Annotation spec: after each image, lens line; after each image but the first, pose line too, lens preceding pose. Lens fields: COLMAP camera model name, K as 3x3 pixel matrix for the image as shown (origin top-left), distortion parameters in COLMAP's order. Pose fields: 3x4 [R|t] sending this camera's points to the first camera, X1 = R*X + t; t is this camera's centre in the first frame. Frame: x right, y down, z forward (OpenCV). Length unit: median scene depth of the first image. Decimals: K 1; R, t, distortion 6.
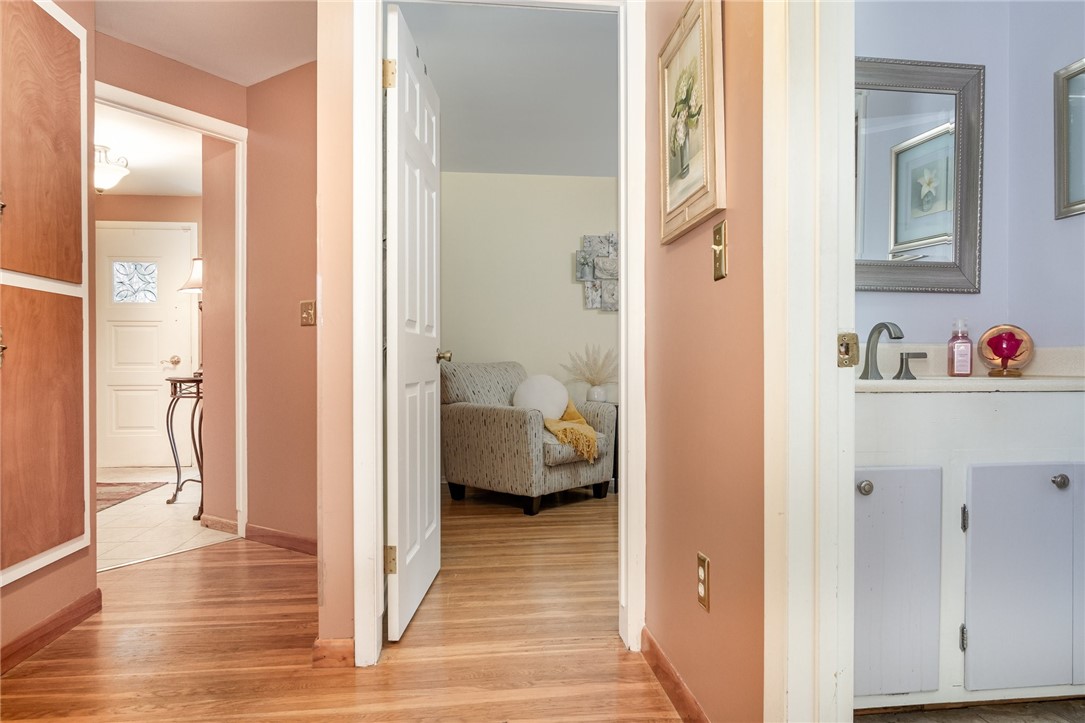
lens RADIAL K [[578.8, 0, 541.4], [0, 578.8, 365.5], [0, 0, 1]] dist [-0.014917, -0.000013]
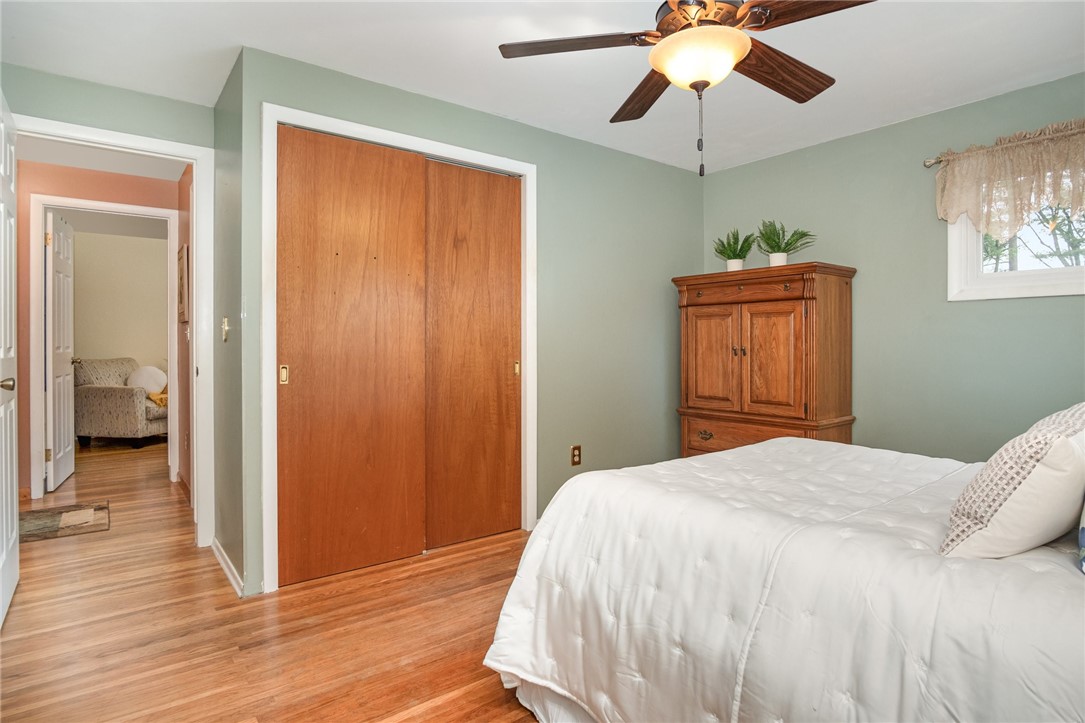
lens RADIAL K [[578.8, 0, 530.8], [0, 578.8, 346.2], [0, 0, 1]] dist [-0.014917, -0.000013]
pose [[0.867860, -0.001399, 0.496808, 0.149861], [-0.001526, 0.999984, 0.005482, -0.057918], [-0.496807, -0.005516, 0.867843, -1.070413]]
